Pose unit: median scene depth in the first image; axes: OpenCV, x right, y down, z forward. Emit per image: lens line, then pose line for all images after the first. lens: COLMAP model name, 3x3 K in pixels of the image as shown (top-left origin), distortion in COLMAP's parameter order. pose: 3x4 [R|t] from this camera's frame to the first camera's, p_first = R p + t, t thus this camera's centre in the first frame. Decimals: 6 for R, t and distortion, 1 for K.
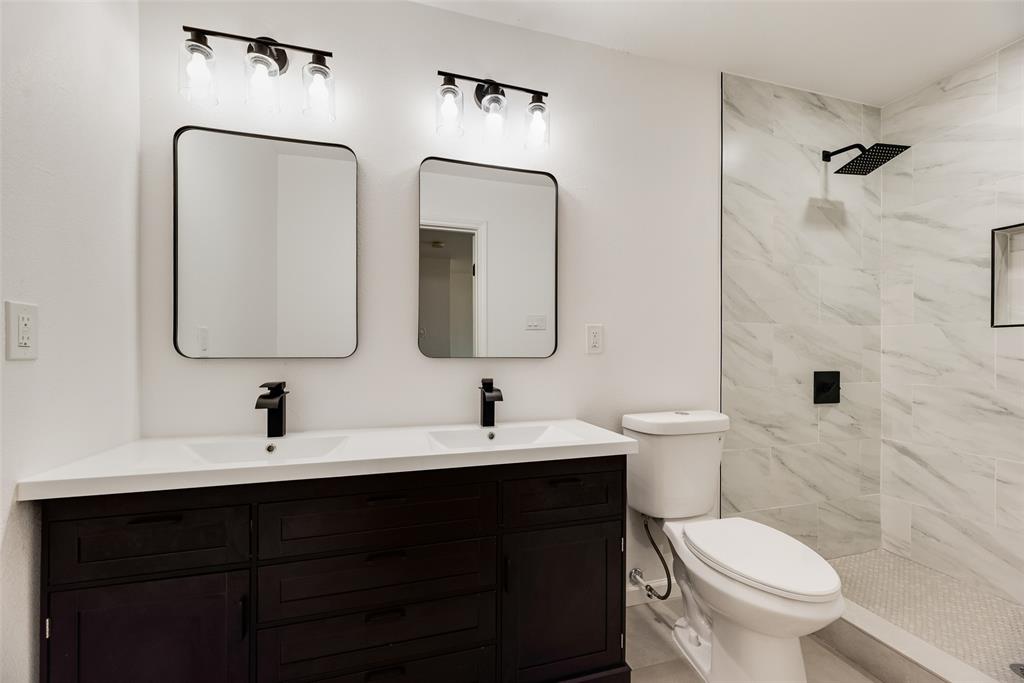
lens RADIAL K [[414.7, 0, 510.0], [0, 414.7, 348.7], [0, 0, 1]] dist [0.004447, -0.000112]
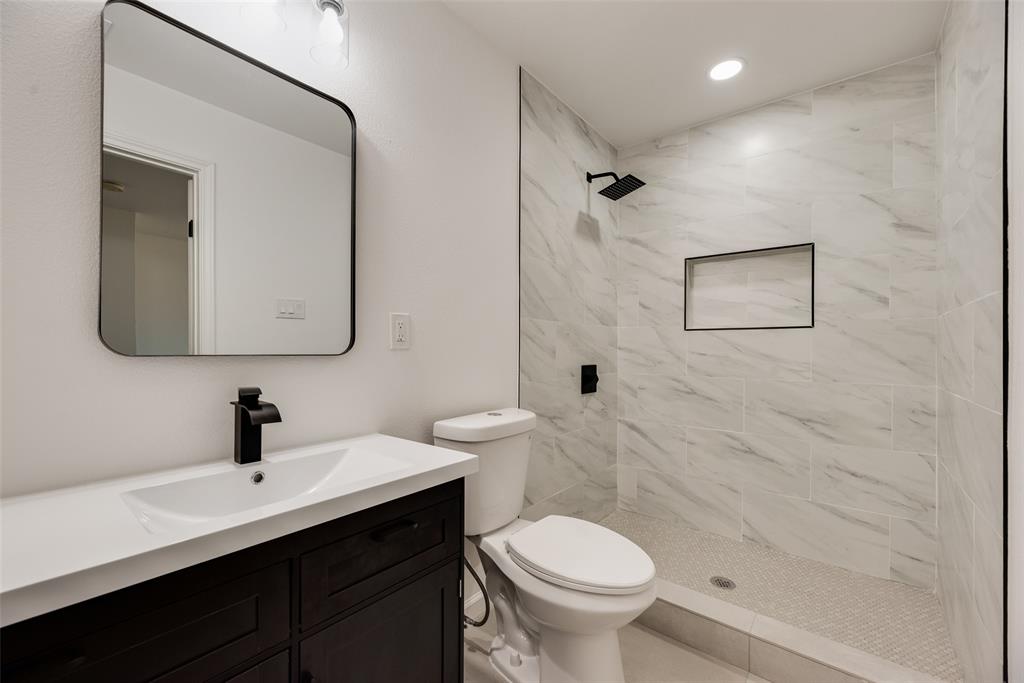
lens RADIAL K [[414.7, 0, 512.9], [0, 414.7, 347.1], [0, 0, 1]] dist [0.004447, -0.000112]
pose [[0.820218, 0.004489, 0.572034, -0.075266], [-0.009276, 0.999942, 0.005455, 0.001002], [-0.571976, -0.009780, 0.820212, 0.204720]]
